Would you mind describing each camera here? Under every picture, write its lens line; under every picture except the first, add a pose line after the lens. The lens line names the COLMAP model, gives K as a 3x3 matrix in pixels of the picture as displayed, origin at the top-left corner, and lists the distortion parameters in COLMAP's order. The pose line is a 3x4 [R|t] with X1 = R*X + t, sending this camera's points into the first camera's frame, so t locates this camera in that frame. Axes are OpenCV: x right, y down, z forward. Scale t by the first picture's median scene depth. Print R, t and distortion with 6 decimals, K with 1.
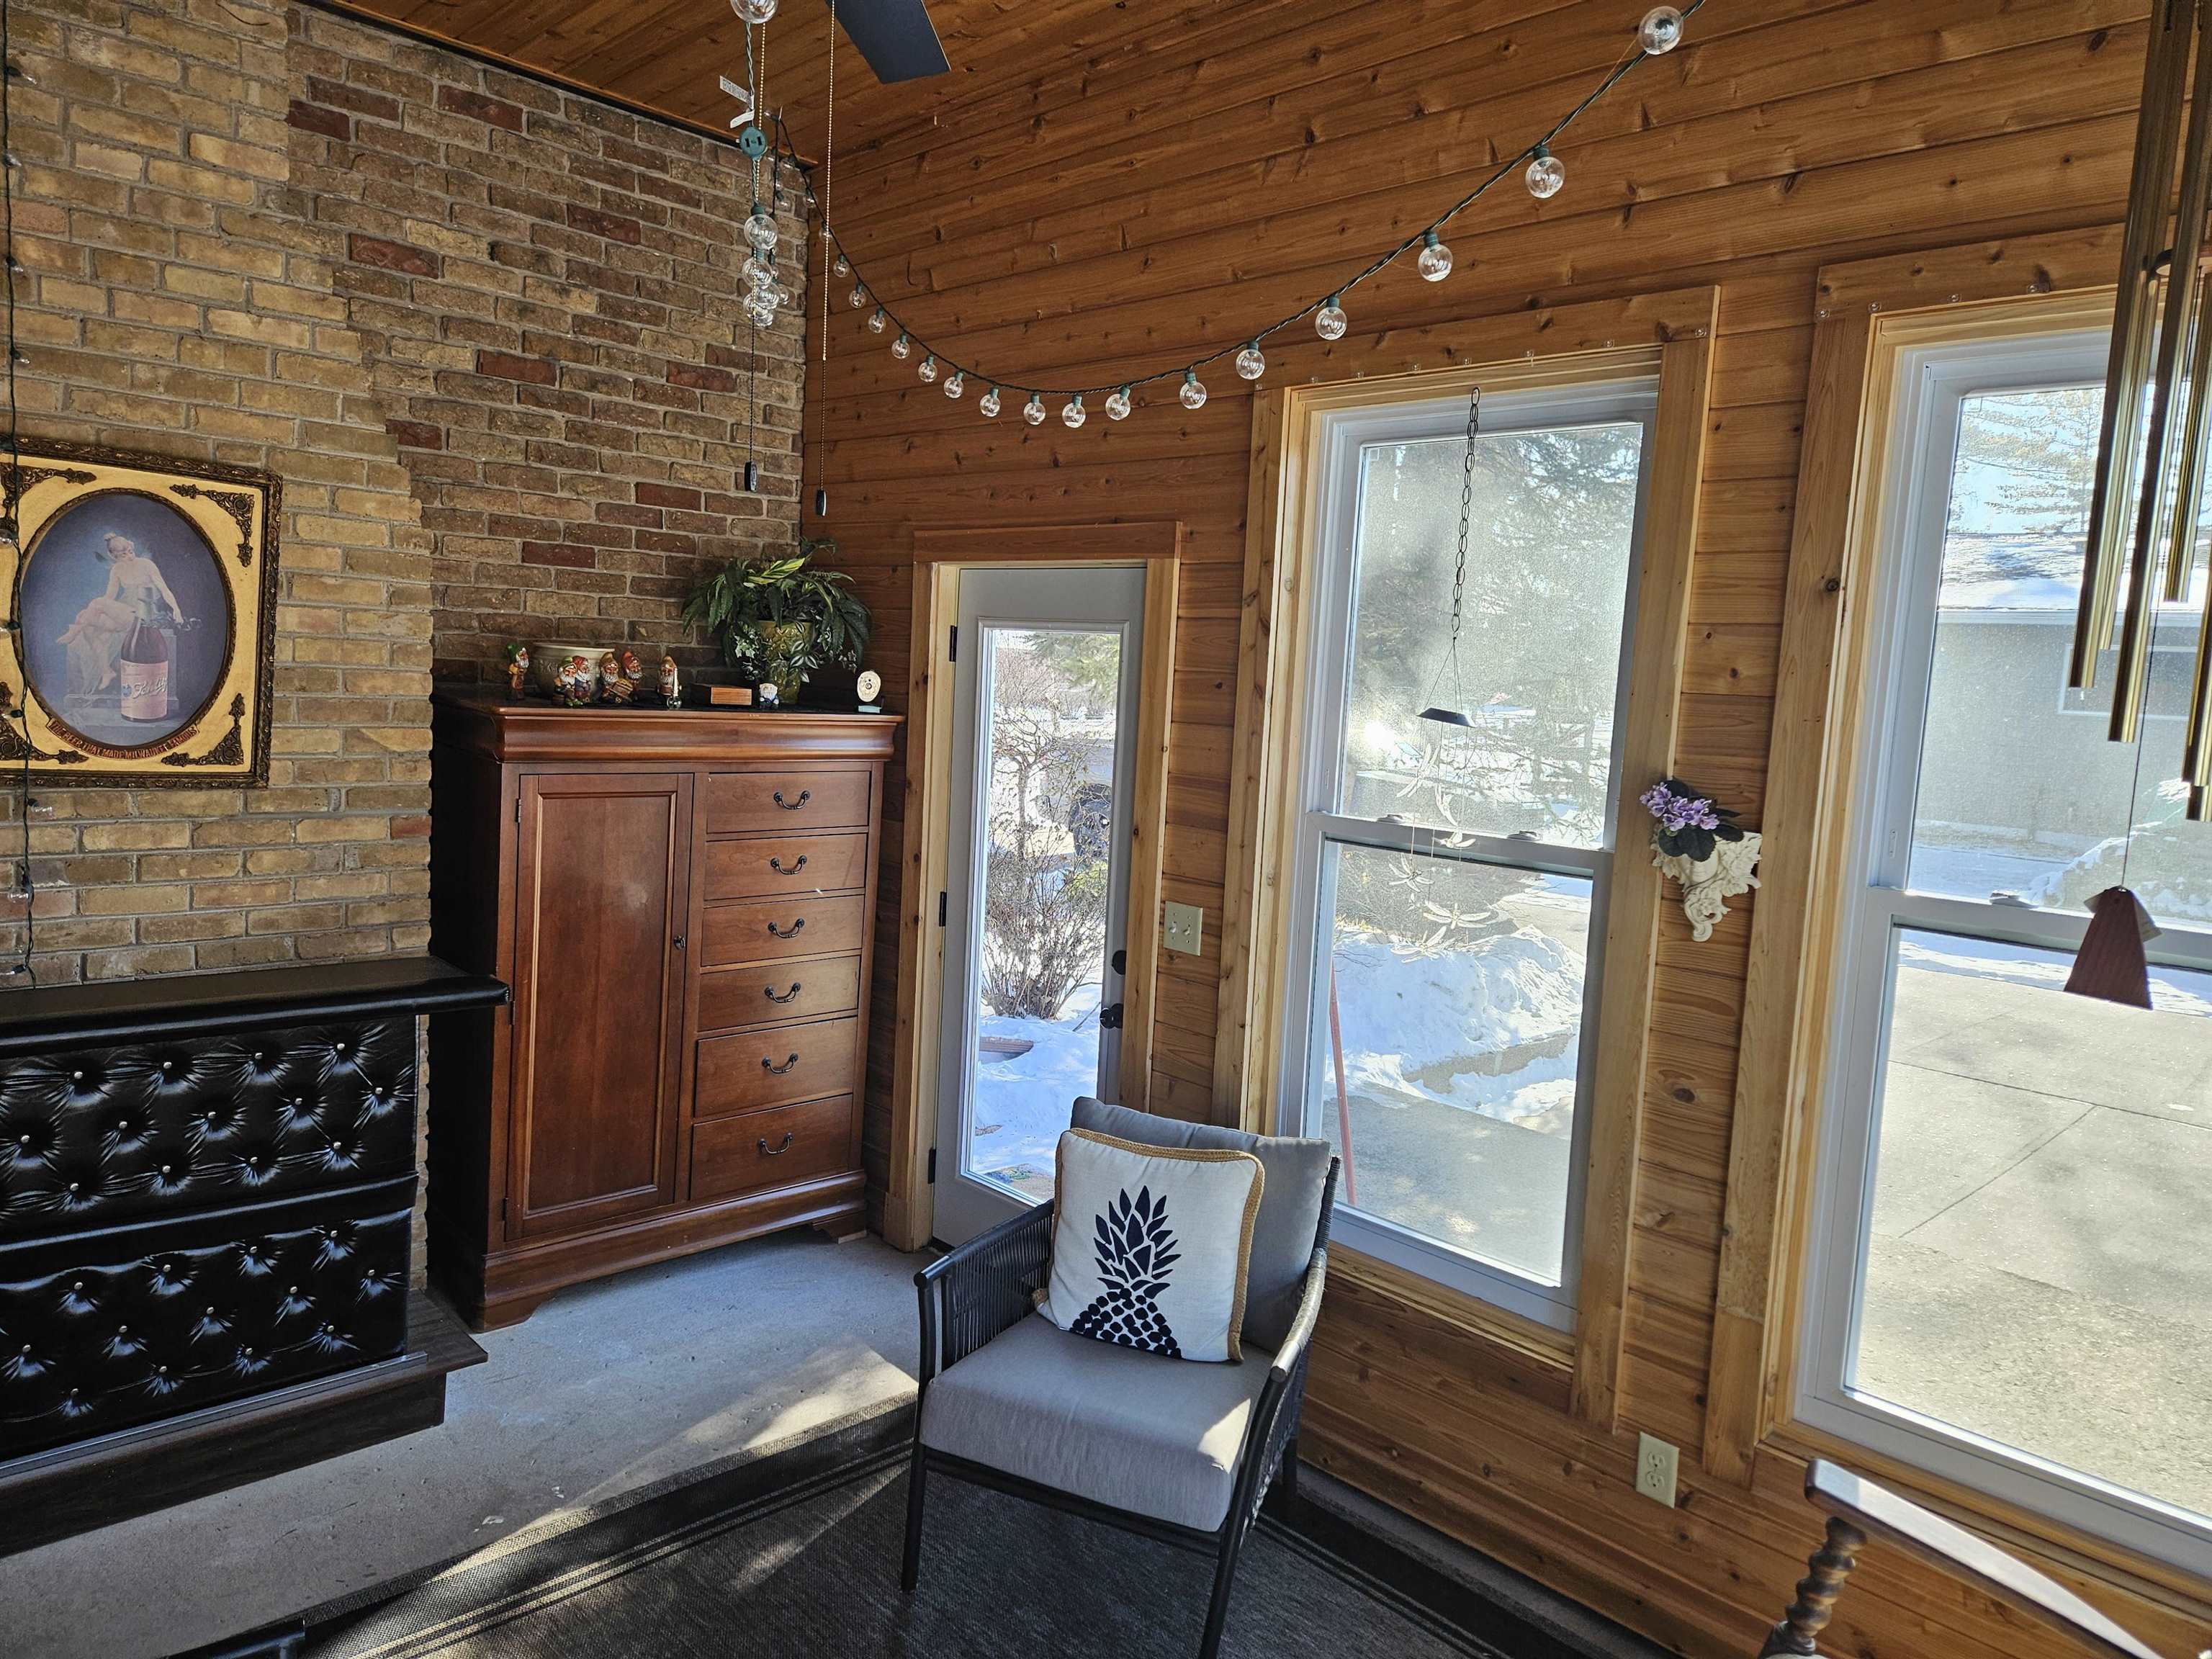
lens RADIAL K [[1480.1, 0, 1101.8], [0, 1480.1, 833.4], [0, 0, 1]] dist [-0.000827, -0.000871]
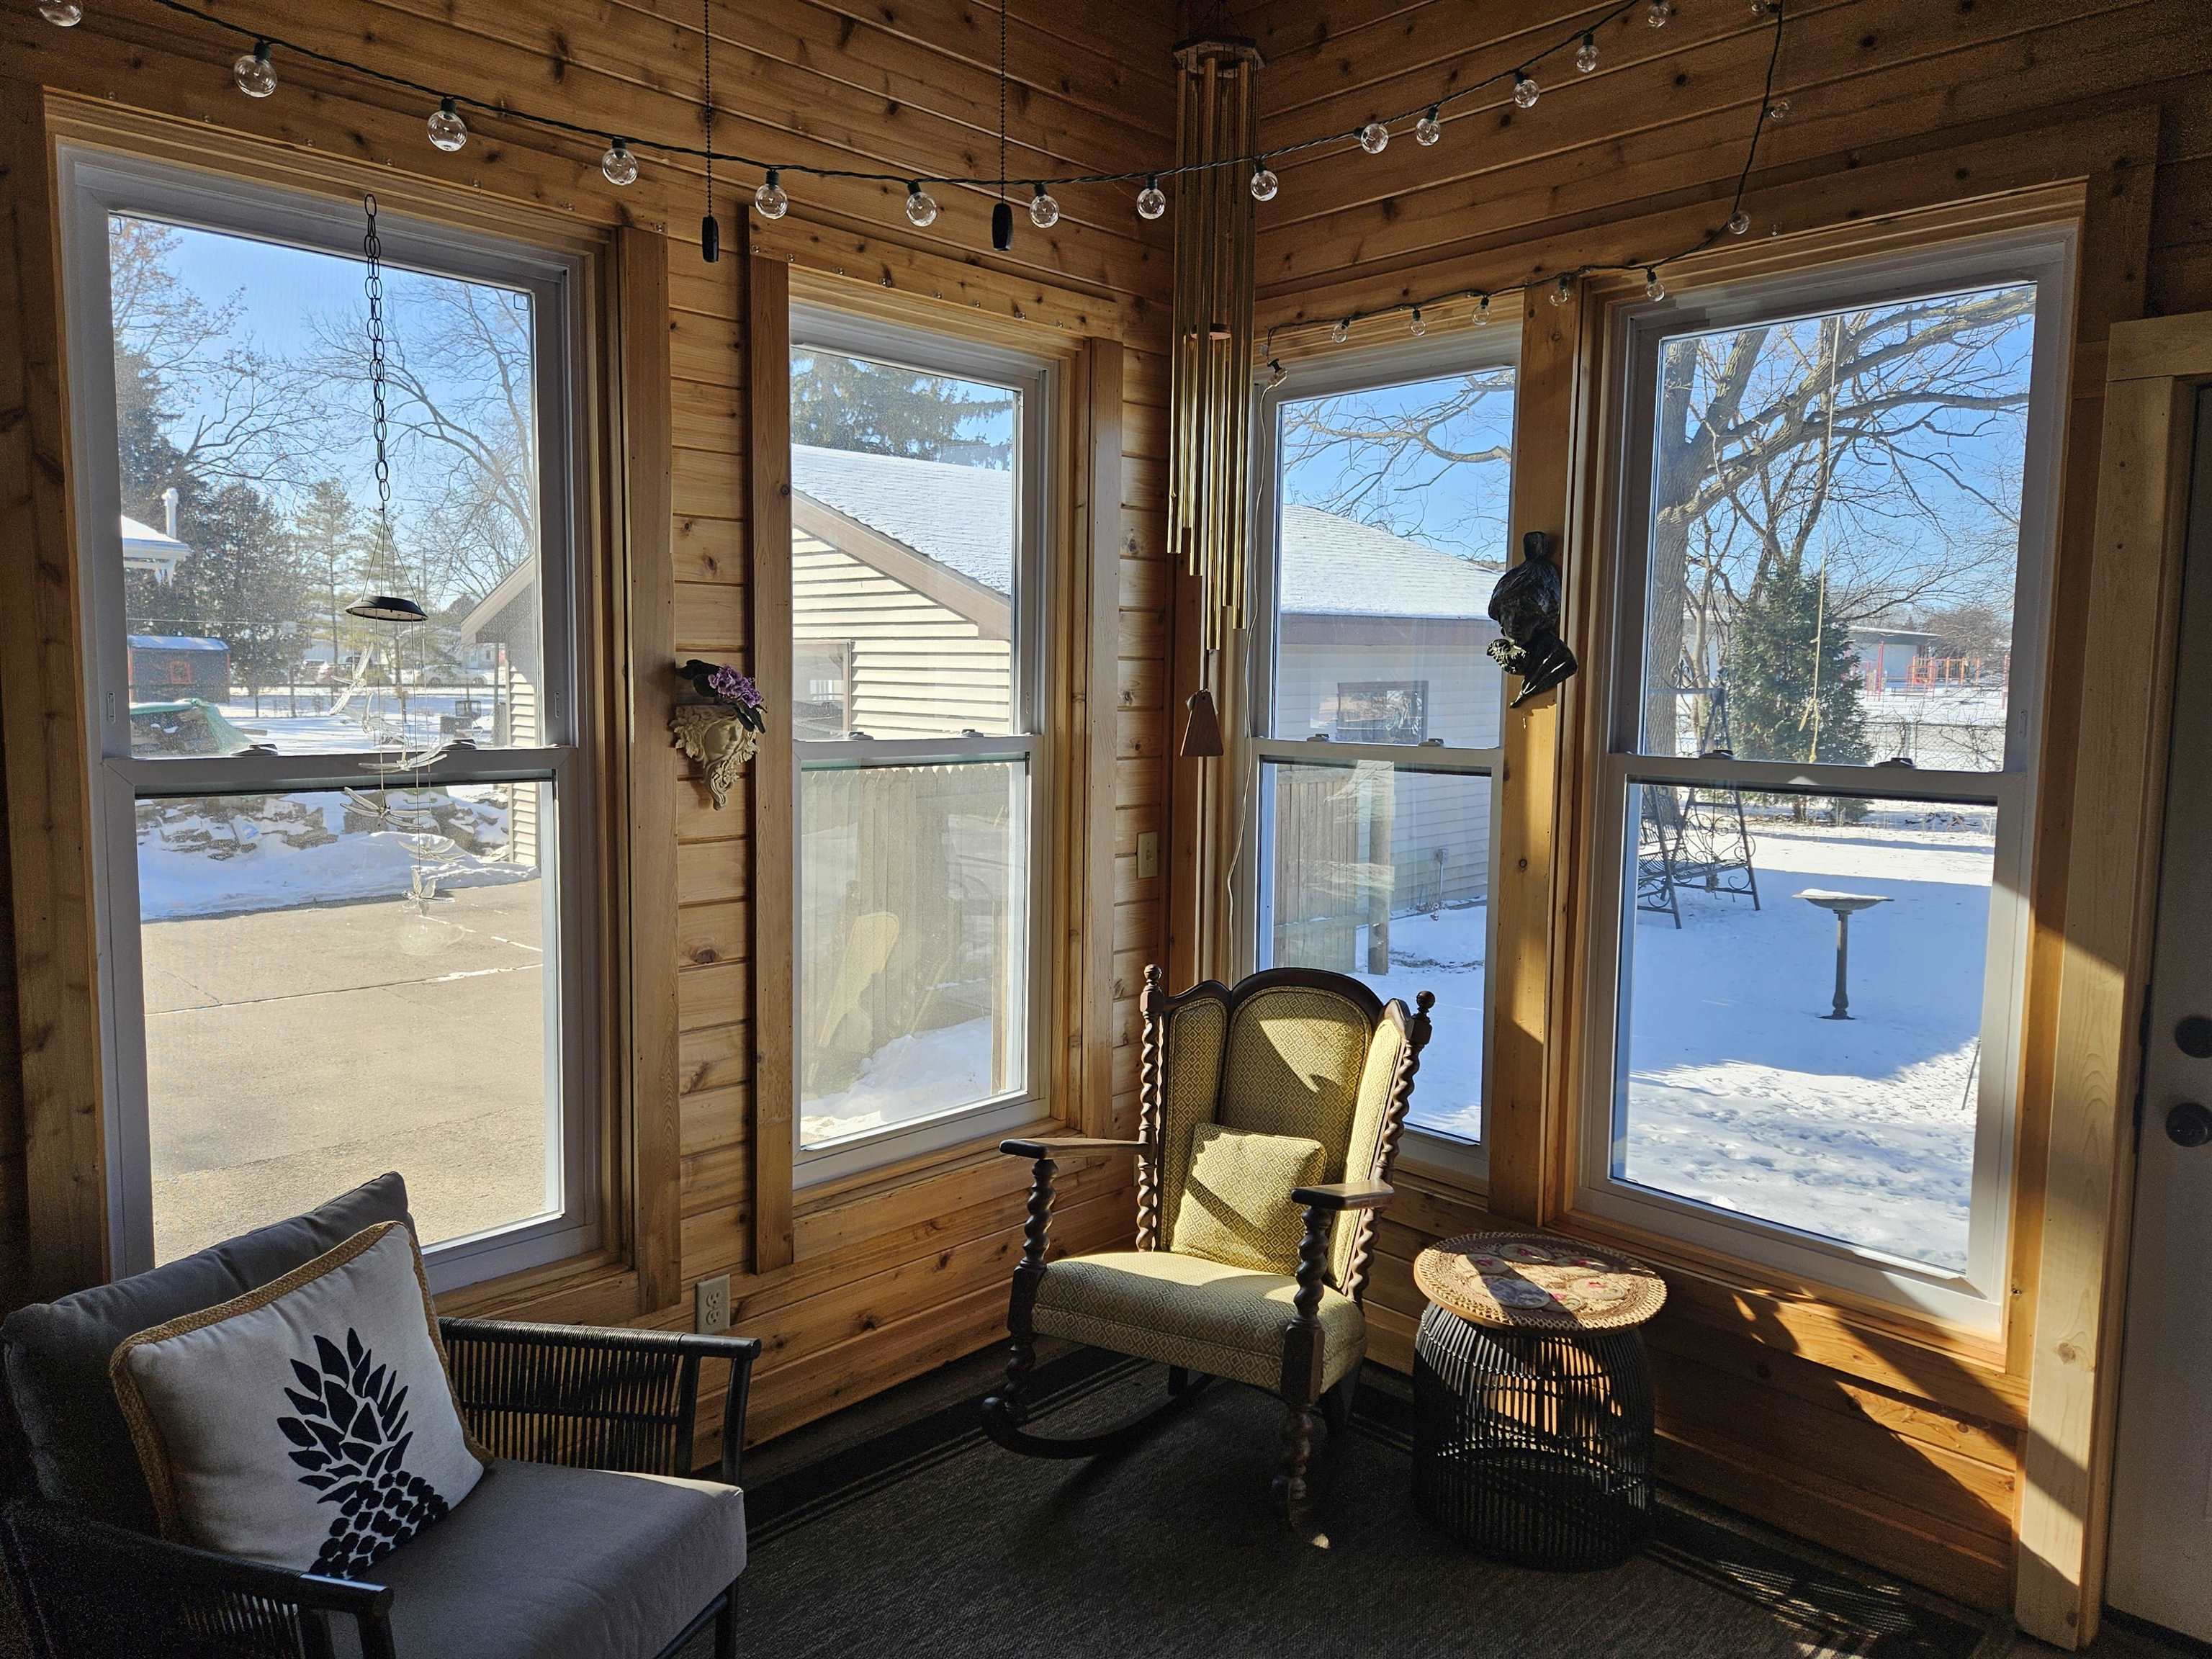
lens RADIAL K [[1480.1, 0, 1101.3], [0, 1480.1, 813.4], [0, 0, 1]] dist [-0.000827, -0.000871]
pose [[-0.020243, -0.153689, 0.987912, -0.597685], [0.086386, 0.984150, 0.154874, -0.061644], [-0.996056, 0.088477, -0.006646, 0.646472]]
